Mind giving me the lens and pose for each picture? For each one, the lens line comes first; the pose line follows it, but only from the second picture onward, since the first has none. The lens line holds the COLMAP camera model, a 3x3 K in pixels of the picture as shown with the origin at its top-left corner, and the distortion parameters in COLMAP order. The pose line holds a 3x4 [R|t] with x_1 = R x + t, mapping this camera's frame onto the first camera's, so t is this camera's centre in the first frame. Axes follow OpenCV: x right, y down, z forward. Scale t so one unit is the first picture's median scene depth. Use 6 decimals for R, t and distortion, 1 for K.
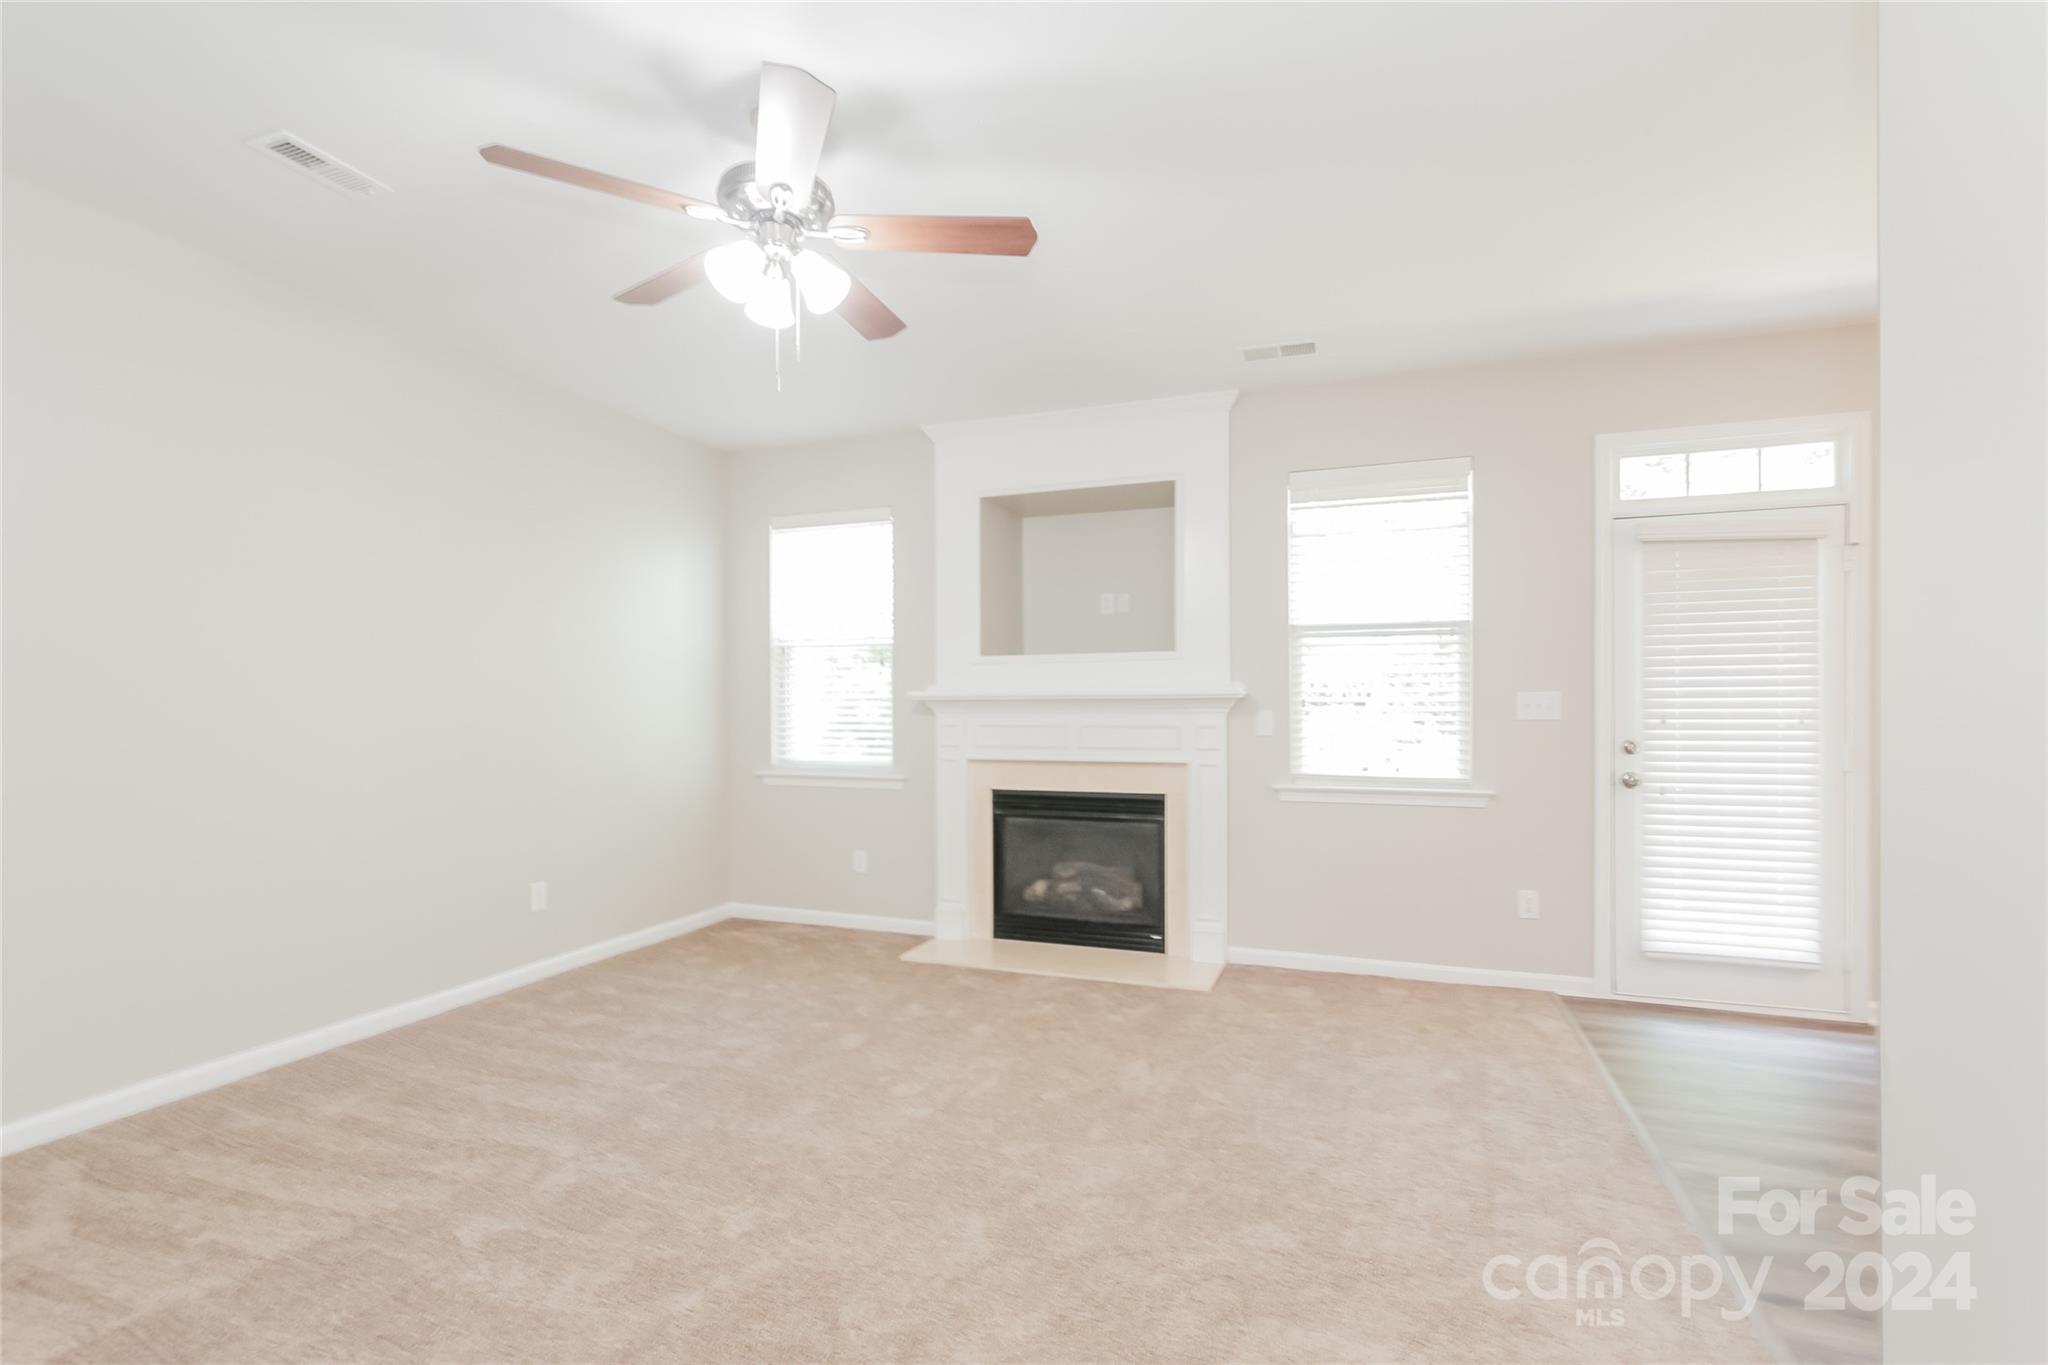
lens RADIAL K [[955.9, 0, 1029.0], [0, 955.9, 687.5], [0, 0, 1]] dist [-0.000362, 0.000975]
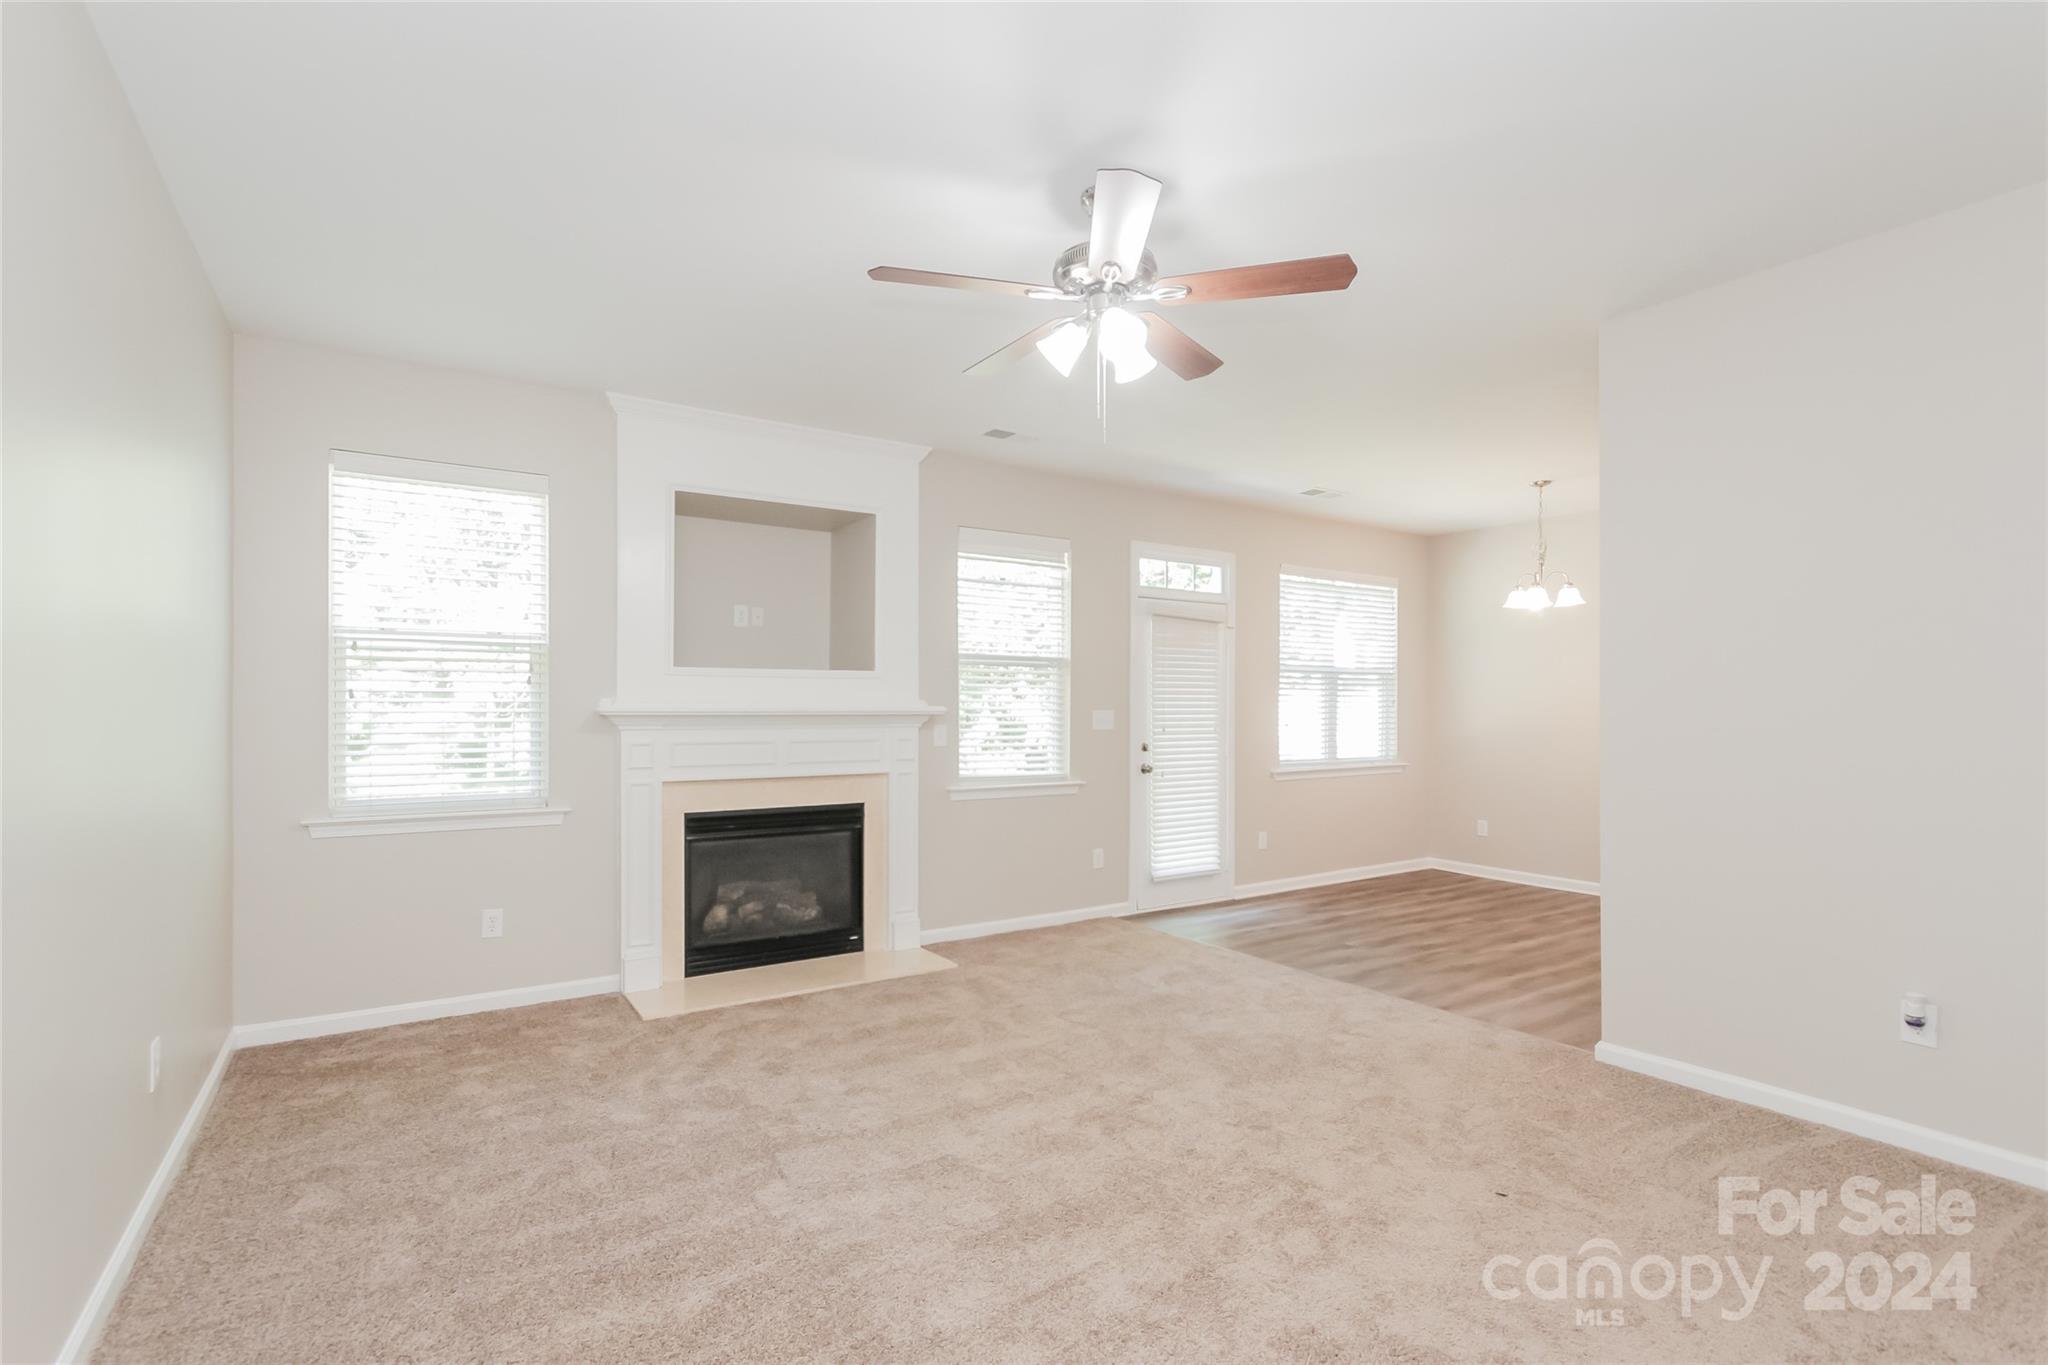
lens RADIAL K [[955.9, 0, 1030.8], [0, 955.9, 695.6], [0, 0, 1]] dist [-0.000362, 0.000975]
pose [[0.584317, 0.019601, 0.811289, -0.624200], [-0.012355, 0.999807, -0.015257, 0.004840], [-0.811432, -0.001108, 0.584446, 0.217895]]
